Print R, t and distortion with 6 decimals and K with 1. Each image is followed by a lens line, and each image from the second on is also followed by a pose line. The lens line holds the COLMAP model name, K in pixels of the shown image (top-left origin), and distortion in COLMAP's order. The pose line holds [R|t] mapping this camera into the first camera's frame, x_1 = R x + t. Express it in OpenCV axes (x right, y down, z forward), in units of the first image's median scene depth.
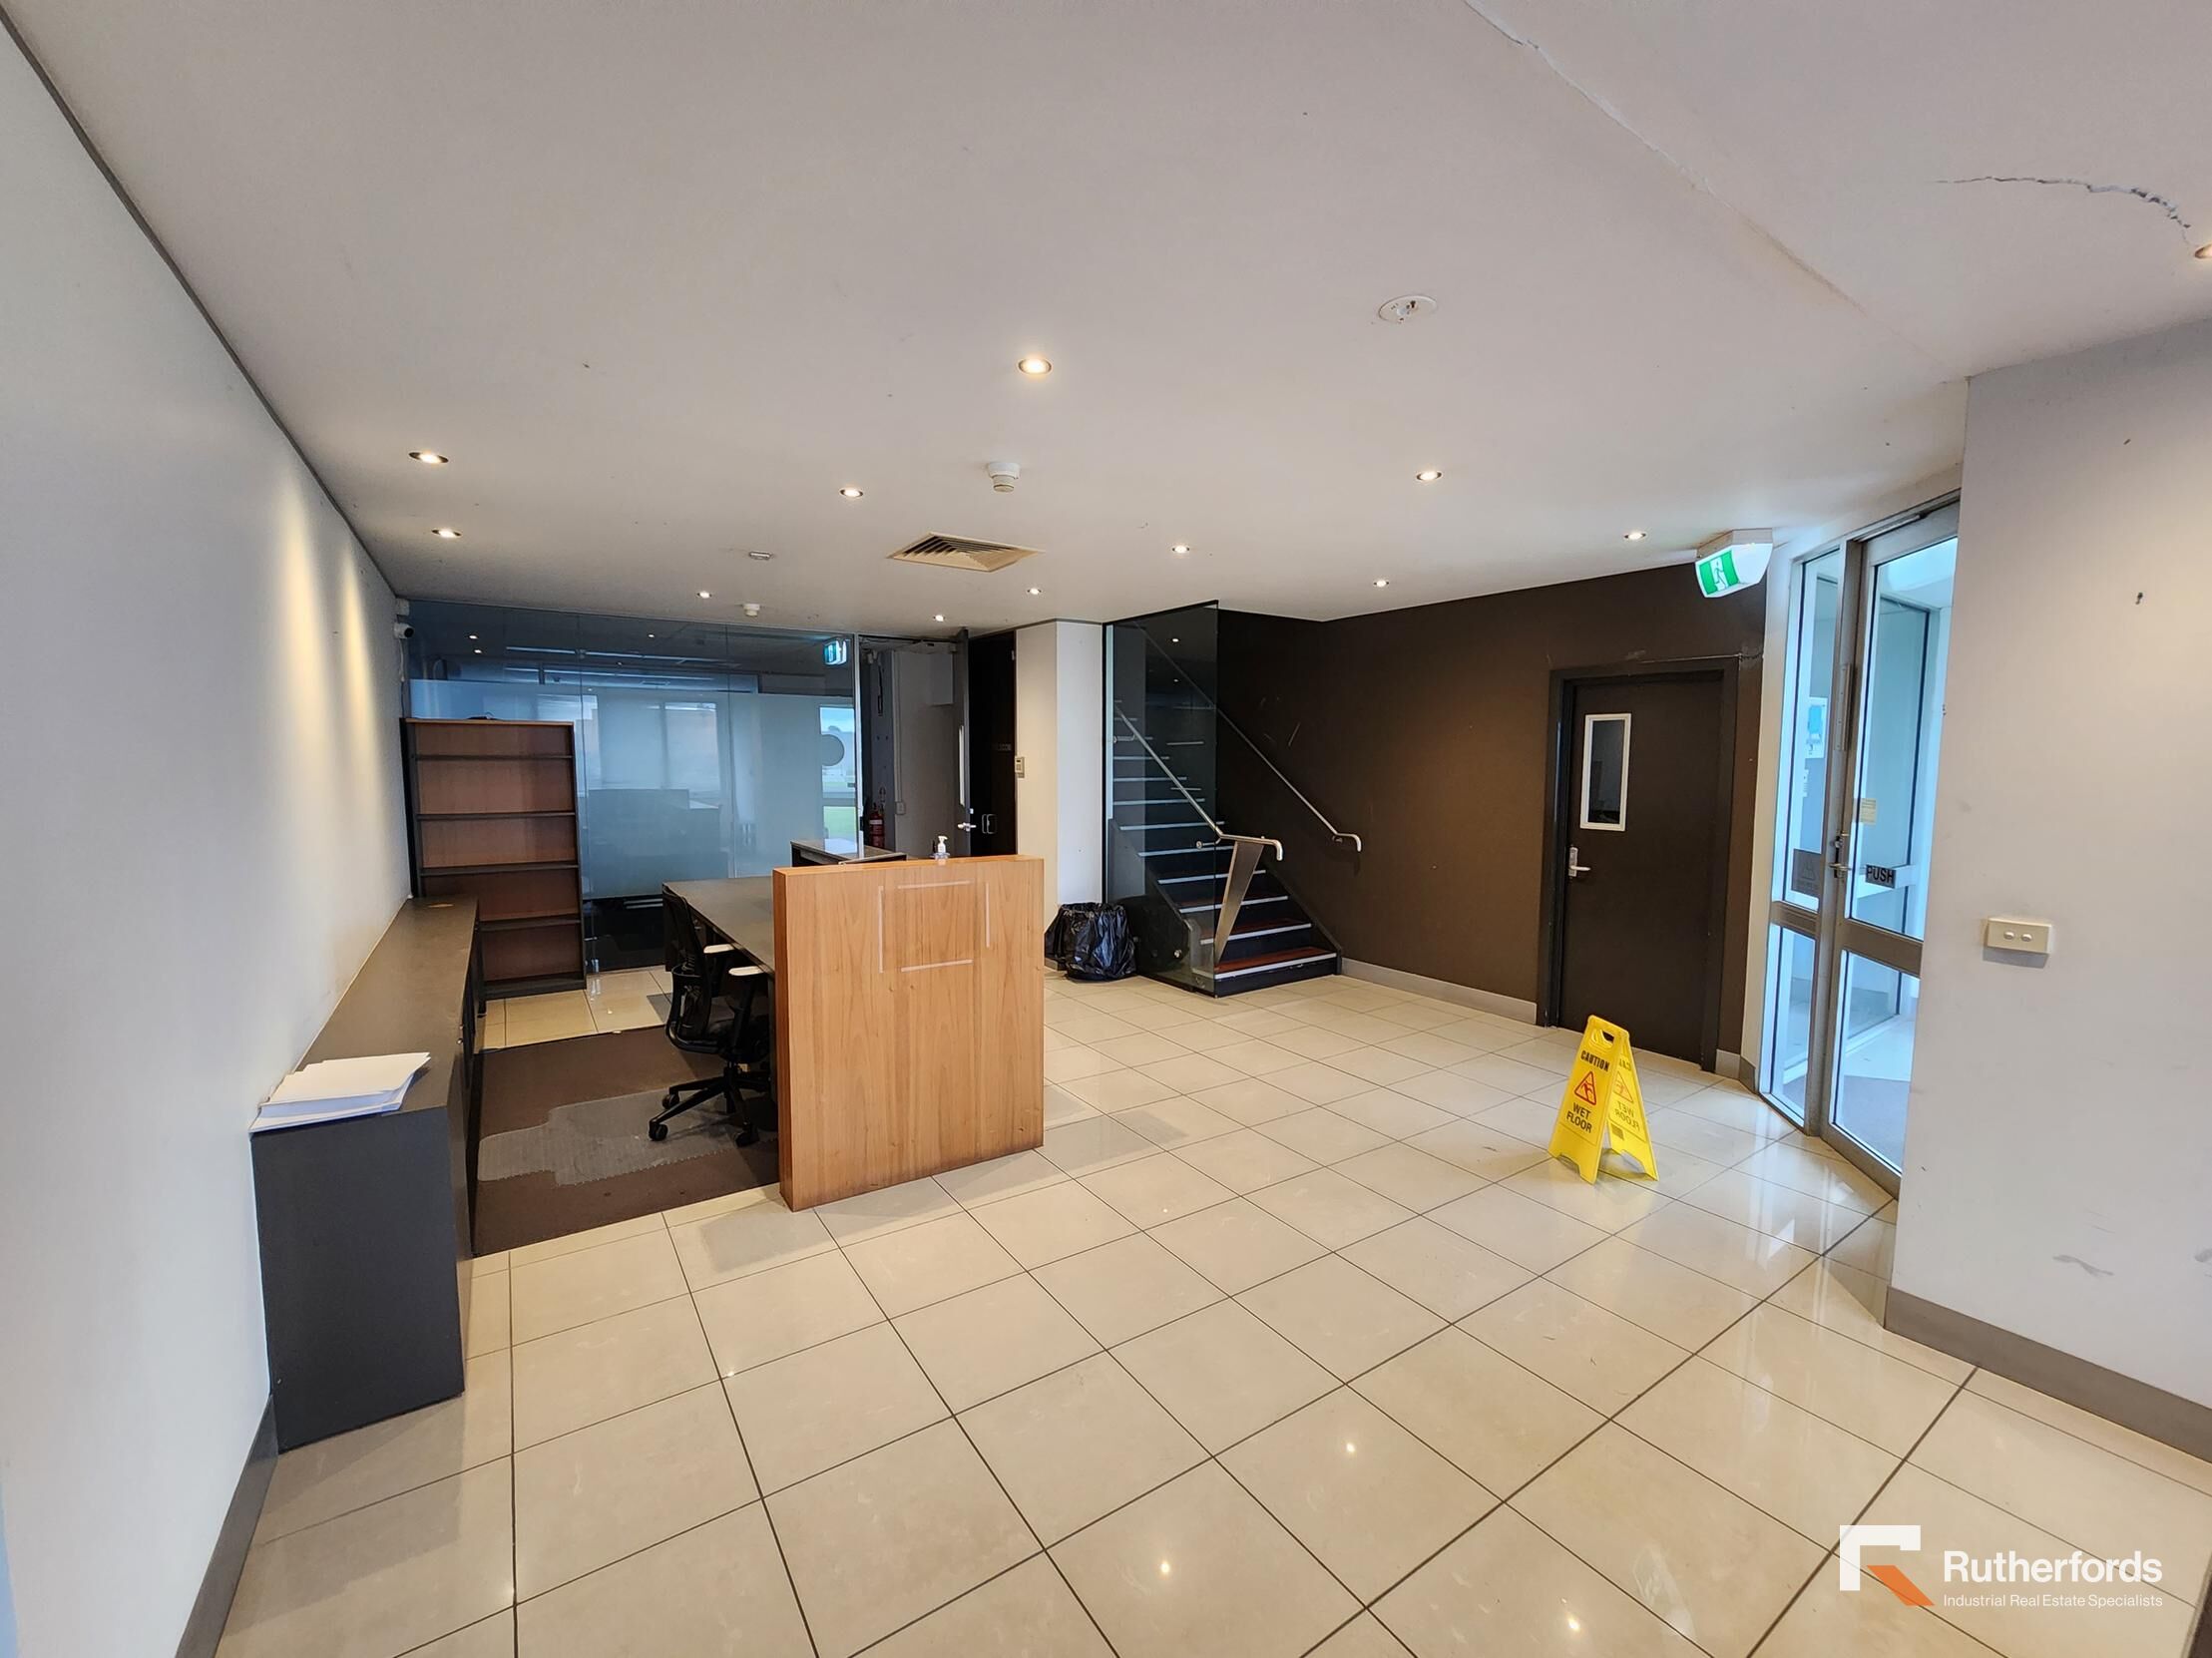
lens RADIAL K [[899.5, 0, 1106.0], [0, 899.5, 829.0], [0, 0, 1]] dist [-0.000338, 0.000041]
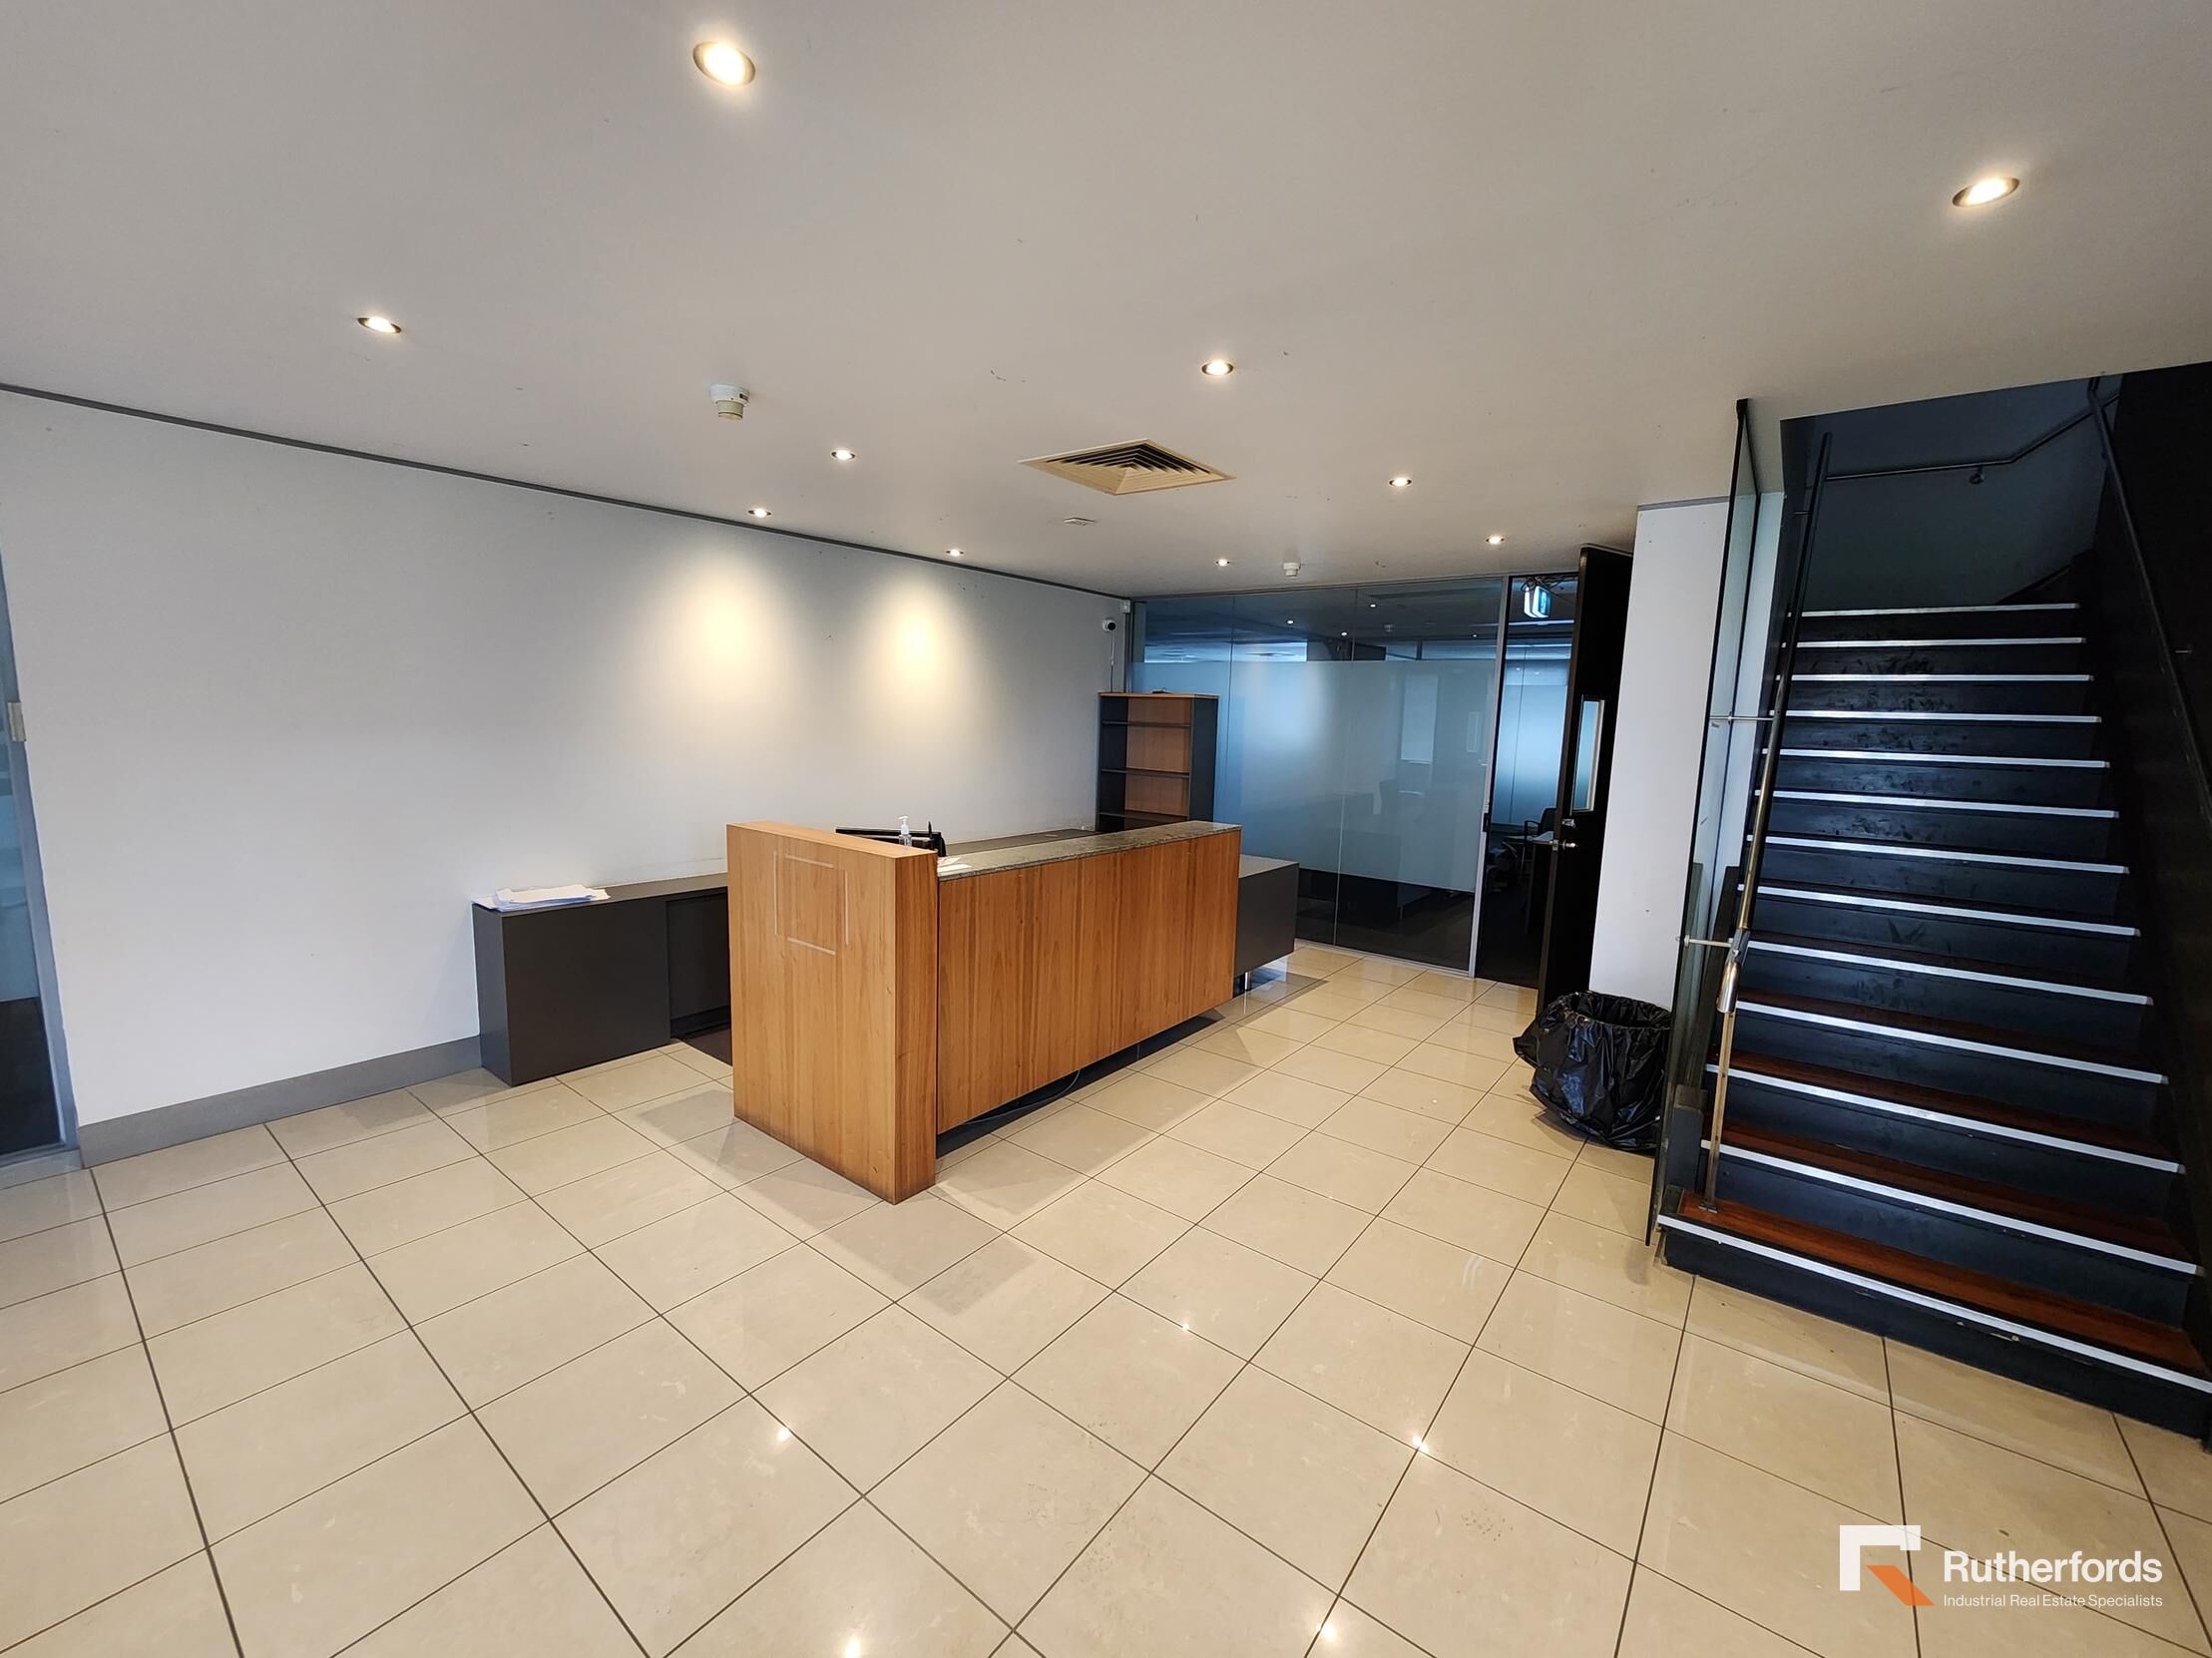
lens RADIAL K [[899.5, 0, 1106.0], [0, 899.5, 829.0], [0, 0, 1]] dist [-0.000338, 0.000041]
pose [[0.314883, 0.126167, -0.940708, 0.794956], [-0.103818, 0.989757, 0.097995, -0.096219], [0.943436, 0.066805, 0.324756, 0.988046]]
